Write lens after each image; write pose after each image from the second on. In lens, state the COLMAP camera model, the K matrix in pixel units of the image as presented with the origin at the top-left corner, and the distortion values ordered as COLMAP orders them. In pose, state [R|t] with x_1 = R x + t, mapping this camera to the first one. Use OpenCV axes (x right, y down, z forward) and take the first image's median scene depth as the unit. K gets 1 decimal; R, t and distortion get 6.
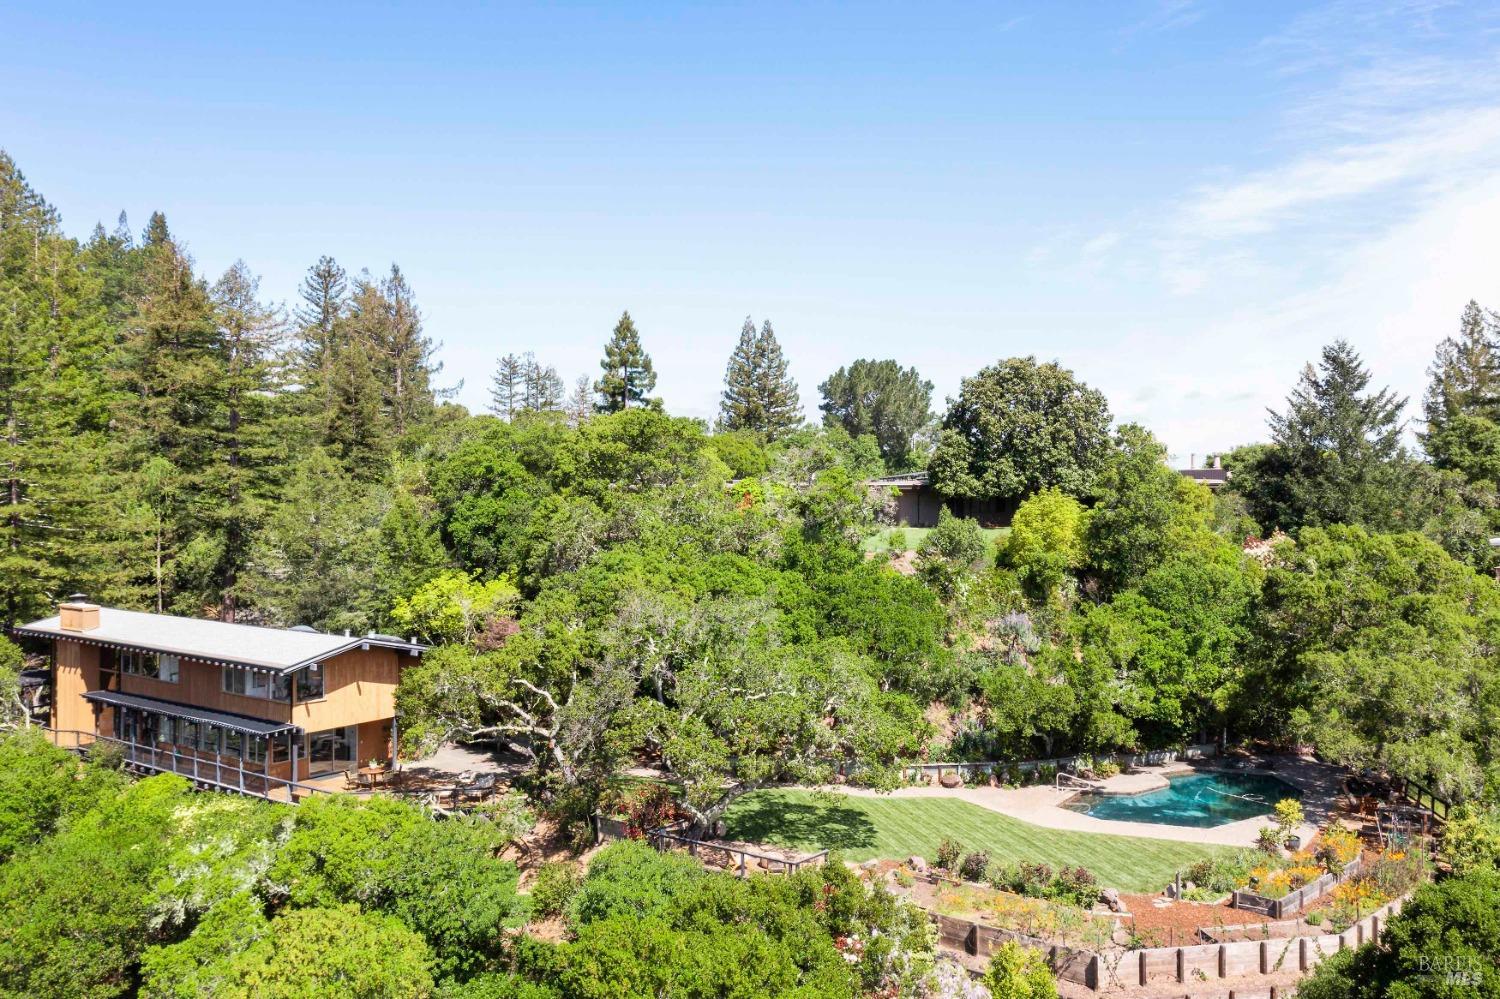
lens RADIAL K [[1147.4, 0, 750.0], [0, 1147.4, 499.5], [0, 0, 1]] dist [-0.011633, -0.005455]
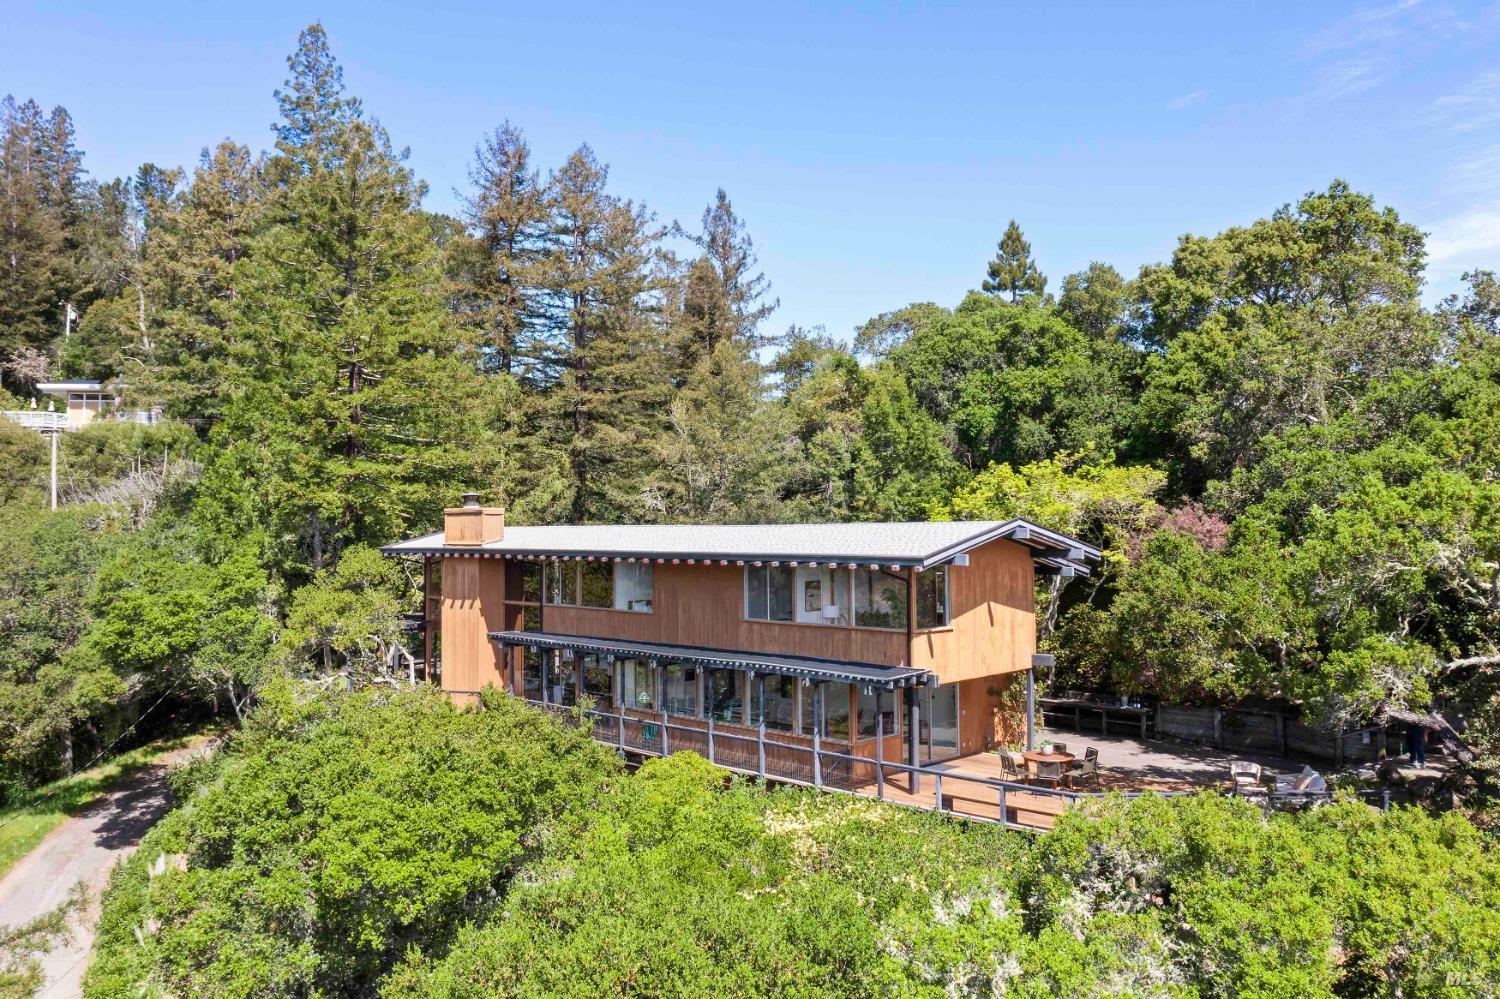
lens RADIAL K [[1147.4, 0, 750.0], [0, 1147.4, 499.5], [0, 0, 1]] dist [-0.011633, -0.005455]
pose [[0.984229, -0.008716, -0.176686, -0.472361], [0.004644, 0.999714, -0.023448, 0.159991], [0.176839, 0.022257, 0.983988, 0.557723]]
